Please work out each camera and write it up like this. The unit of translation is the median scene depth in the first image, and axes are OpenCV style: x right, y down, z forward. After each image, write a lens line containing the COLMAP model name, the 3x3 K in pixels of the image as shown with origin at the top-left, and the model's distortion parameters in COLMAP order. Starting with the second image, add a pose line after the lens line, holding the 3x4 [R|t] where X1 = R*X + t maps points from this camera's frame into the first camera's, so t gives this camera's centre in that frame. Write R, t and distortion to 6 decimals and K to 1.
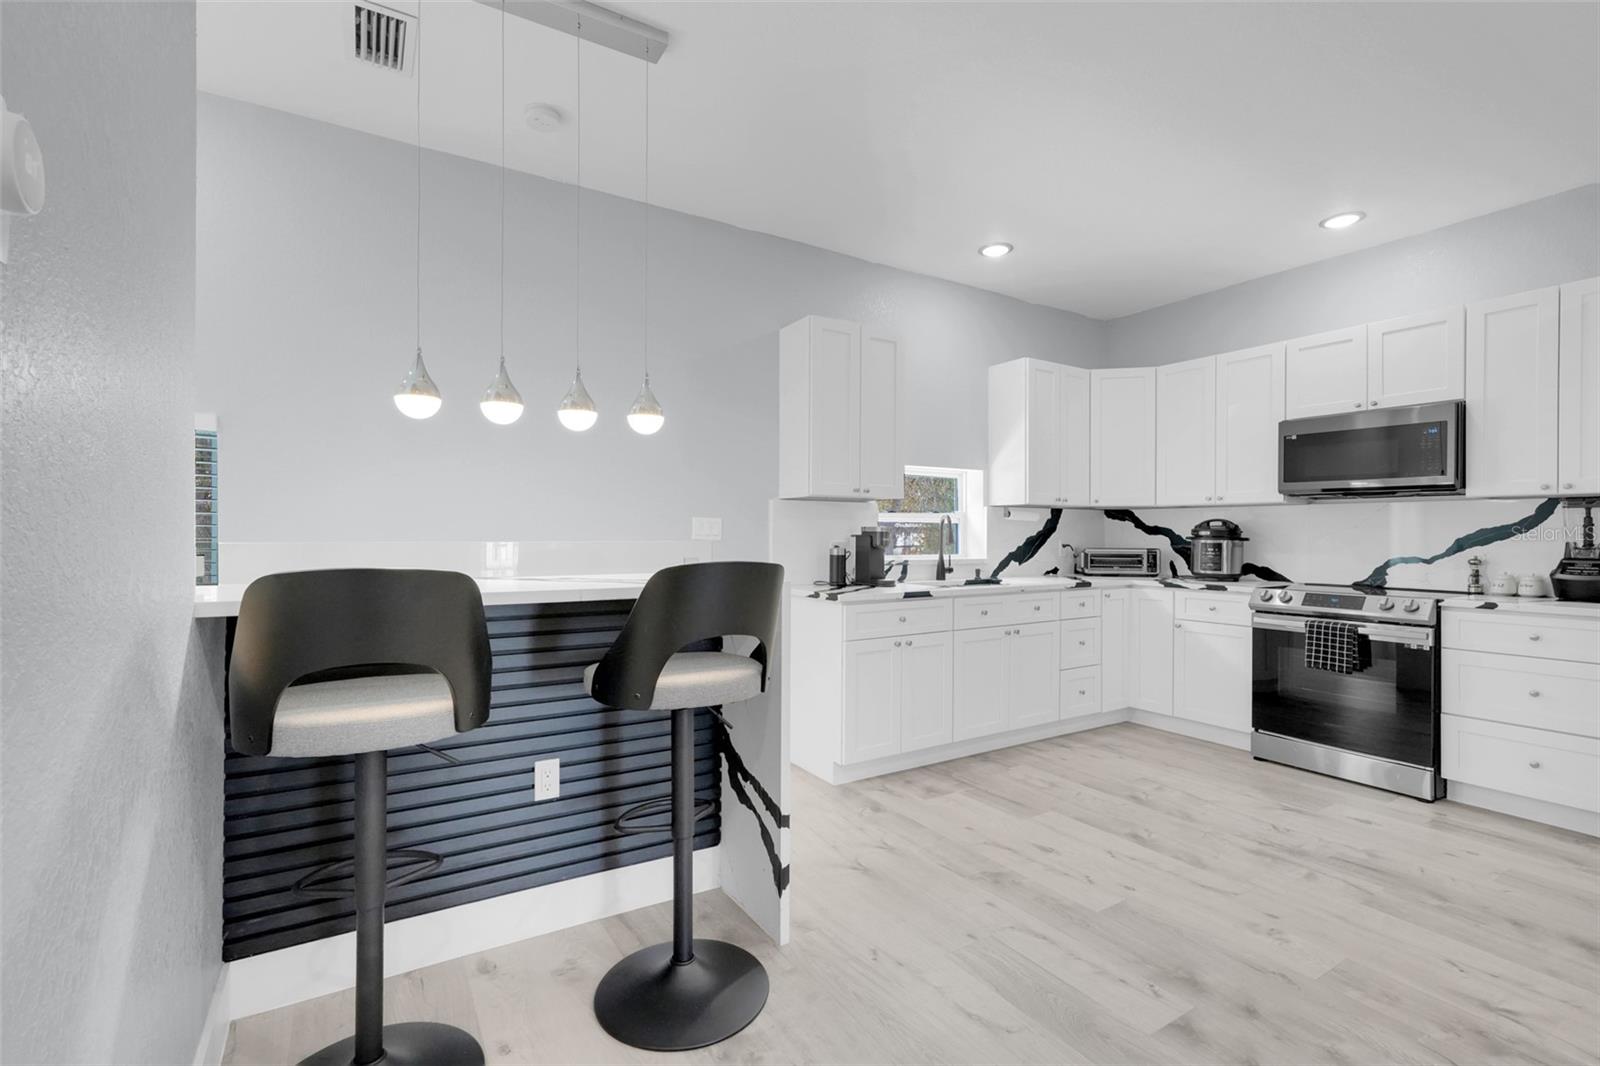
lens RADIAL K [[706.4, 0, 793.2], [0, 706.4, 527.6], [0, 0, 1]] dist [0.005008, 0.003375]
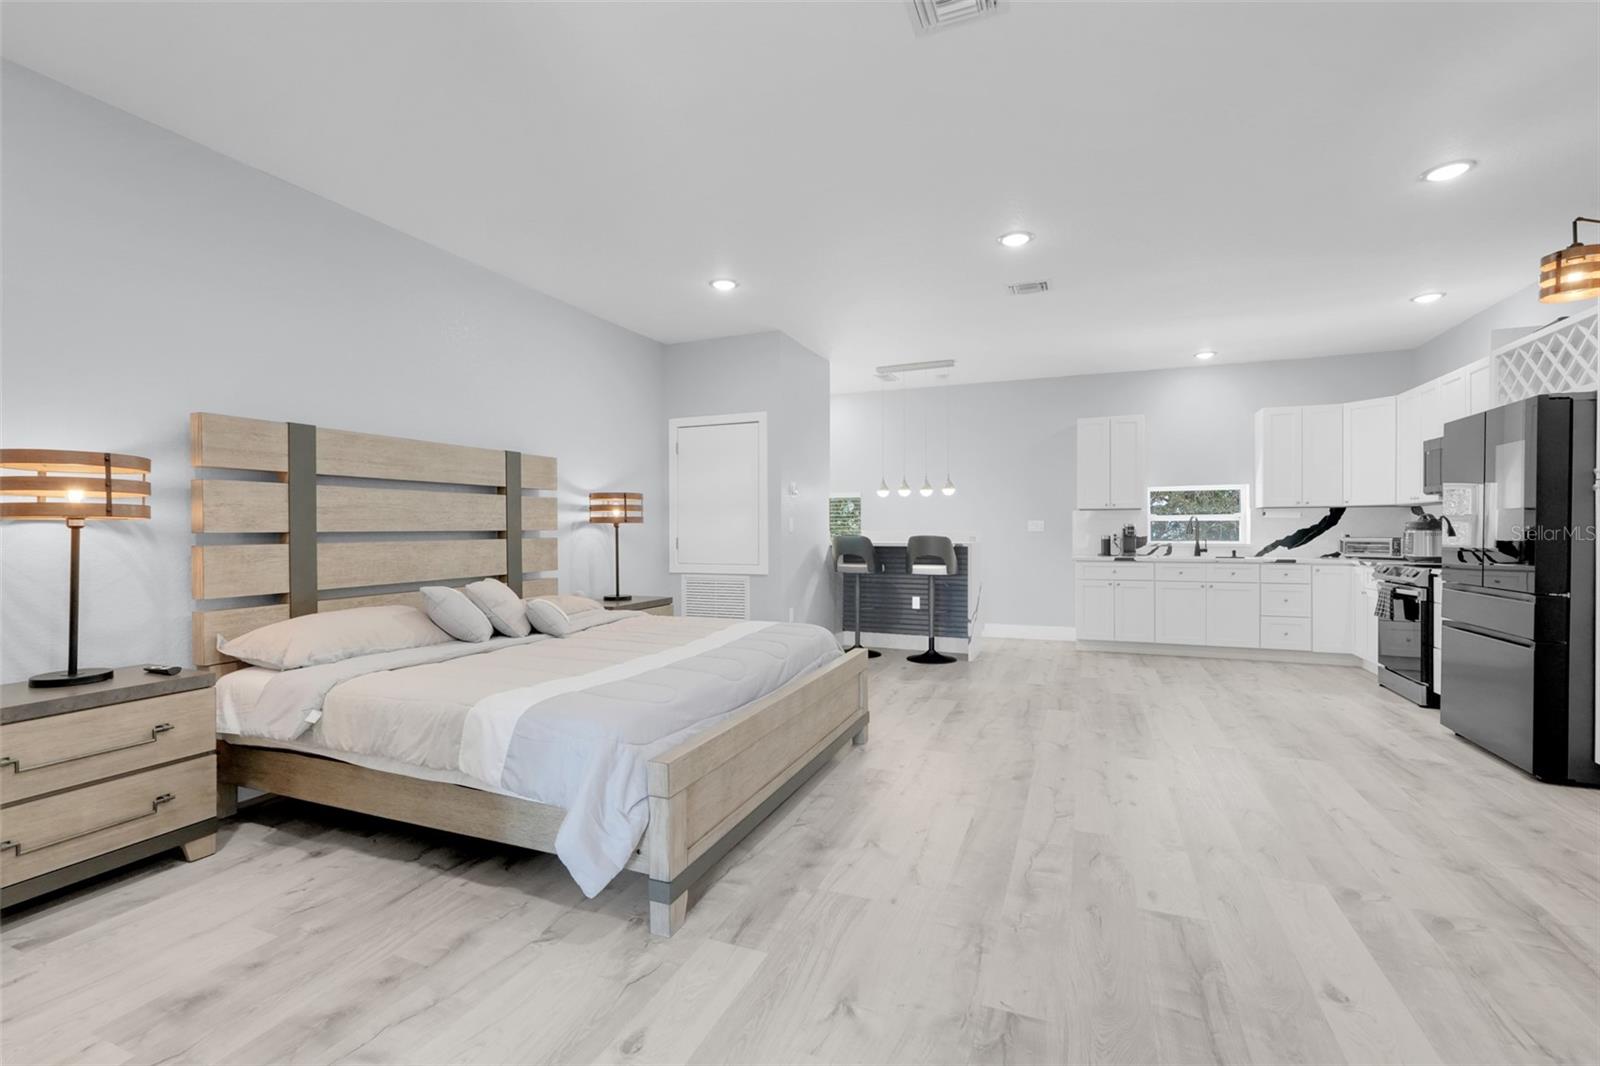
lens RADIAL K [[706.4, 0, 810.6], [0, 706.4, 532.3], [0, 0, 1]] dist [0.005008, 0.003375]
pose [[0.590959, -0.004371, -0.806689, 1.082701], [0.011874, 0.999924, 0.003280, 0.004010], [0.806614, -0.011517, 0.590967, -0.721109]]
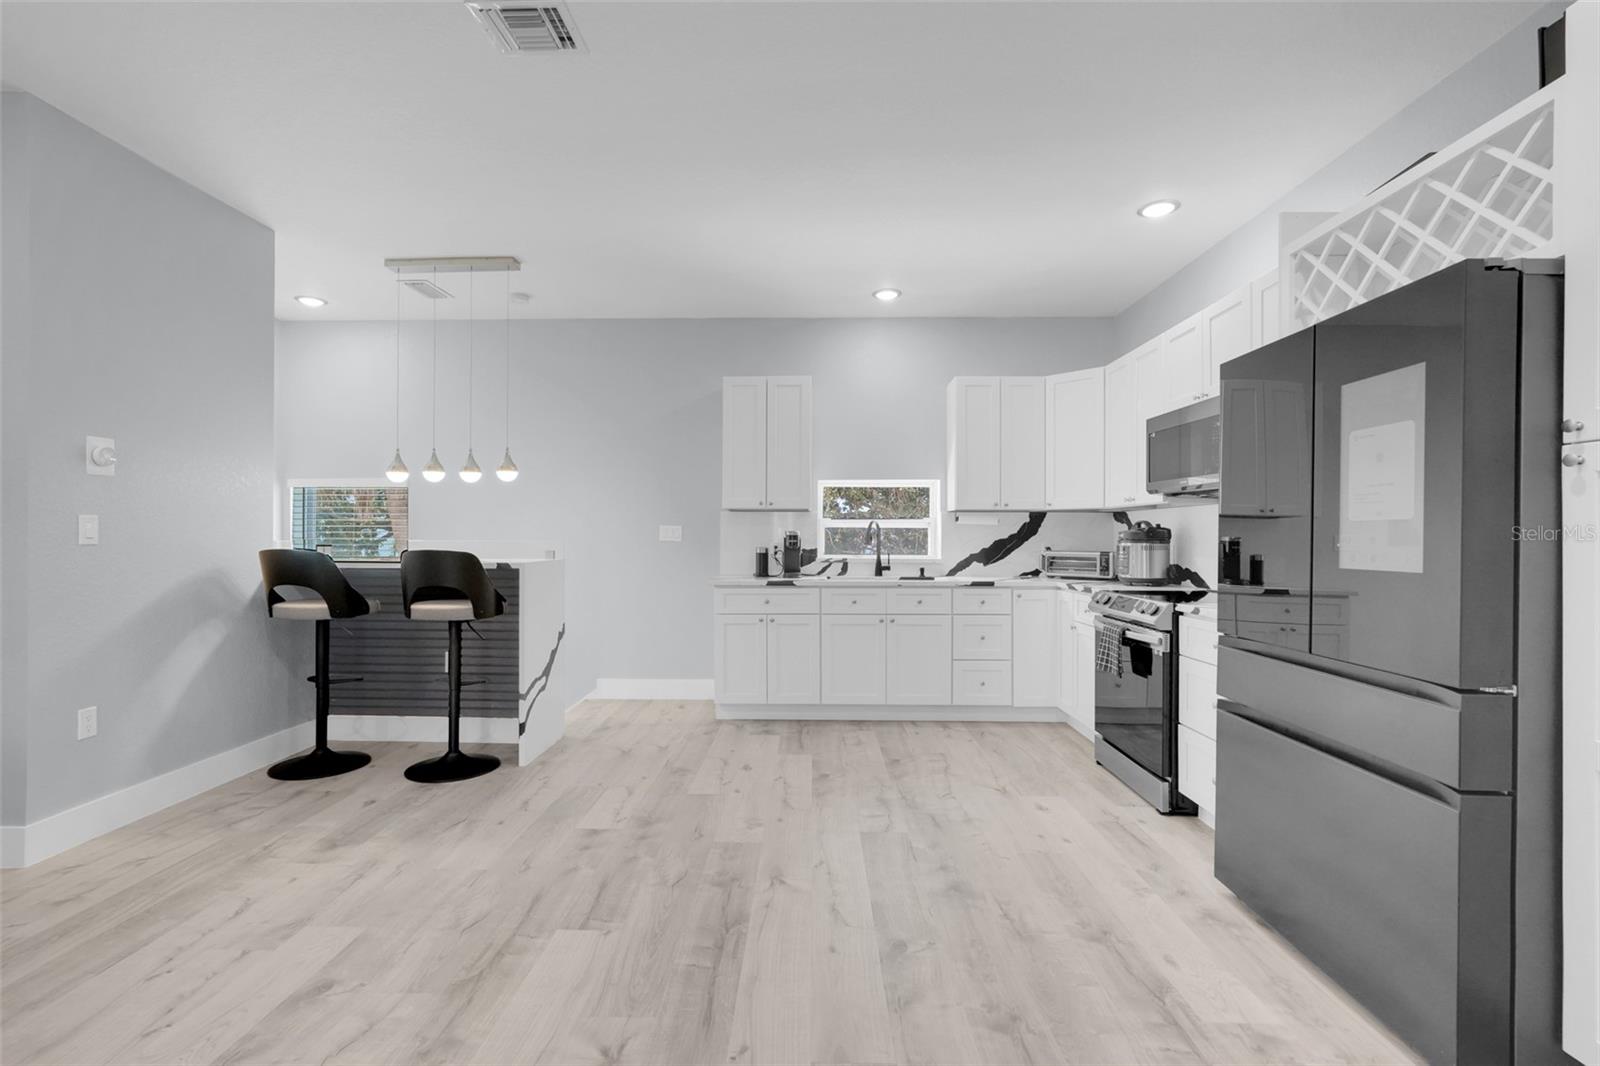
lens RADIAL K [[706.4, 0, 805.2], [0, 706.4, 534.5], [0, 0, 1]] dist [0.005008, 0.003375]
pose [[0.837322, -0.004444, -0.546692, 0.821581], [0.006589, 0.999976, 0.001964, 0.001946], [0.546670, -0.005247, 0.837331, -0.052467]]
